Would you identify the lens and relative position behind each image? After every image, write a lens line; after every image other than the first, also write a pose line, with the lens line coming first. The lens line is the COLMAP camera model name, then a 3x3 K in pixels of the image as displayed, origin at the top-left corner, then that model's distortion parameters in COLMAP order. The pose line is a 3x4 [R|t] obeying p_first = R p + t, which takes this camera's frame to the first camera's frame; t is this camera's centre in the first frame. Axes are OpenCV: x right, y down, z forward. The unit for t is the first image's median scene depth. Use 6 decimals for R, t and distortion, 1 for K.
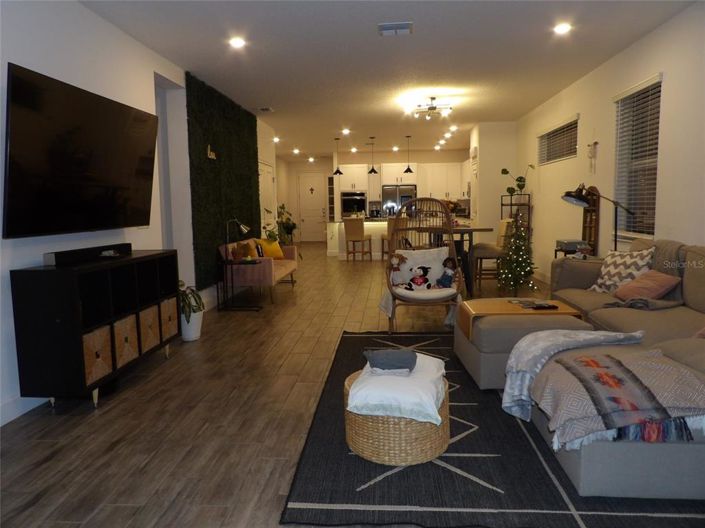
lens RADIAL K [[508.0, 0, 354.0], [0, 508.0, 259.8], [0, 0, 1]] dist [-0.033048, 0.036006]
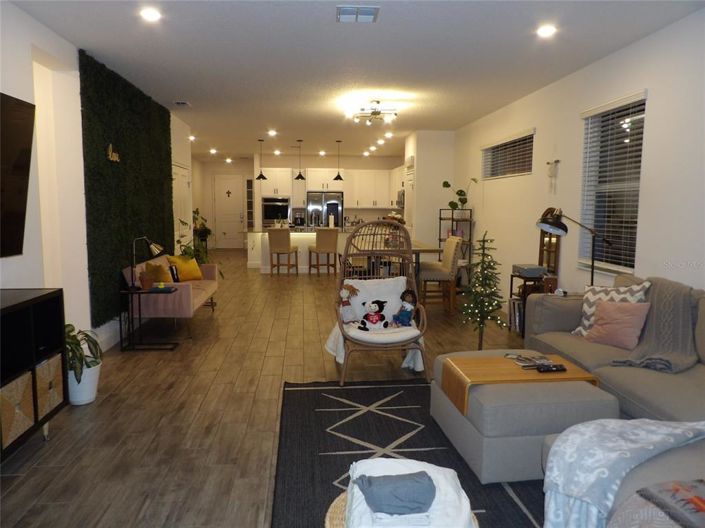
lens RADIAL K [[508.0, 0, 353.4], [0, 508.0, 260.9], [0, 0, 1]] dist [-0.033048, 0.036006]
pose [[0.985565, 0.007398, 0.169137, -0.040369], [-0.007479, 0.999972, -0.000162, -0.043597], [-0.169133, -0.001106, 0.985593, 0.144696]]
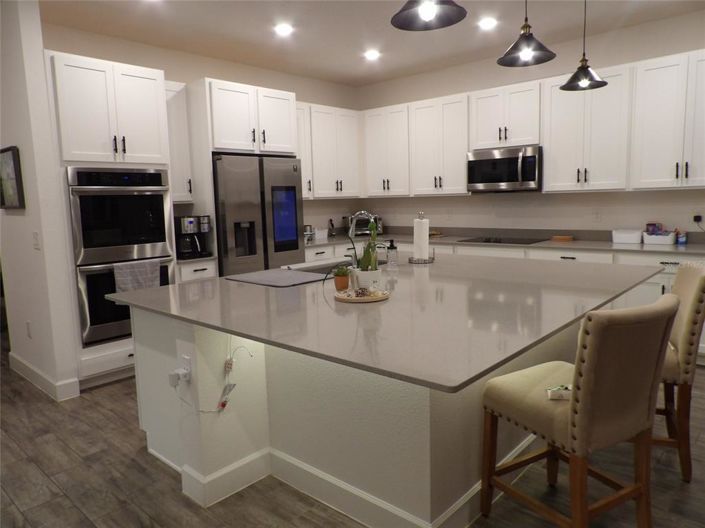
lens RADIAL K [[508.0, 0, 352.0], [0, 508.0, 265.2], [0, 0, 1]] dist [-0.033048, 0.036006]
pose [[0.616706, -0.100009, 0.780815, -0.318850], [0.091150, 0.994297, 0.055359, -0.203029], [-0.781898, 0.037031, 0.622305, 1.738805]]
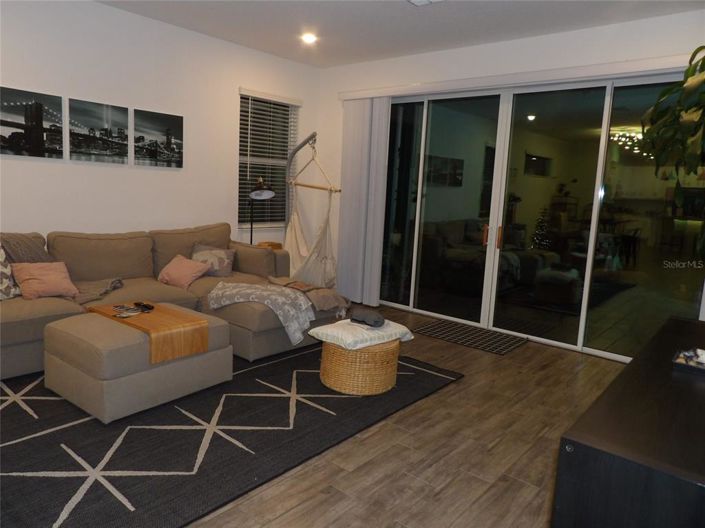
lens RADIAL K [[508.0, 0, 353.6], [0, 508.0, 263.8], [0, 0, 1]] dist [-0.033048, 0.036006]
pose [[-0.807985, -0.121633, 0.576512, -0.275641], [0.021646, 0.971672, 0.235341, -0.111693], [-0.588806, 0.202631, -0.782463, 0.851265]]
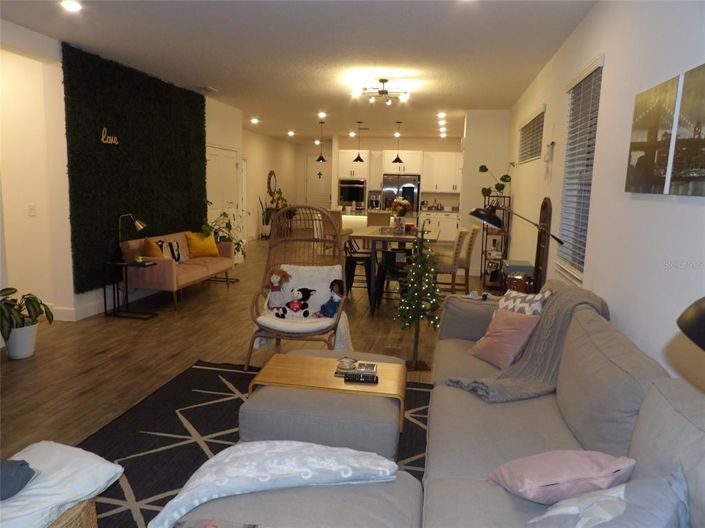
lens RADIAL K [[508.0, 0, 352.7], [0, 508.0, 262.1], [0, 0, 1]] dist [-0.033048, 0.036006]
pose [[0.992543, 0.064457, -0.103459, 0.246766], [-0.059959, 0.997140, 0.046011, -0.059787], [0.106129, -0.039464, 0.993569, 0.162398]]
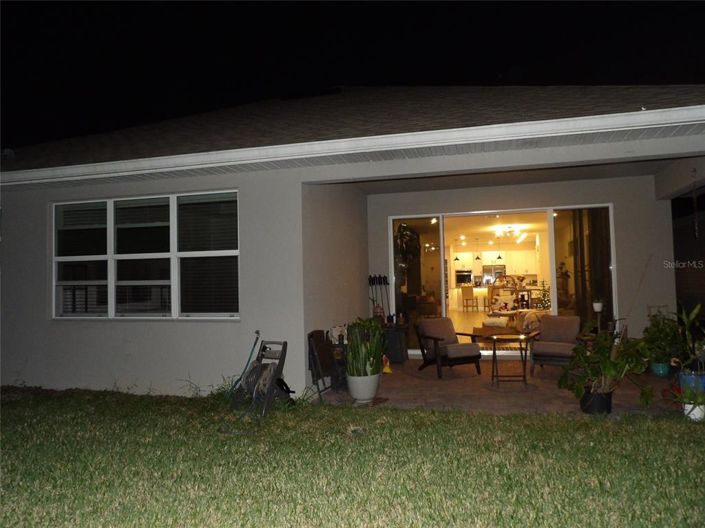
lens RADIAL K [[508.0, 0, 350.6], [0, 508.0, 263.6], [0, 0, 1]] dist [-0.033048, 0.036006]
pose [[0.982788, -0.011897, -0.184355, -0.126777], [-0.013430, 0.990683, -0.135528, 0.144116], [0.184250, 0.135671, 0.973471, -1.343952]]
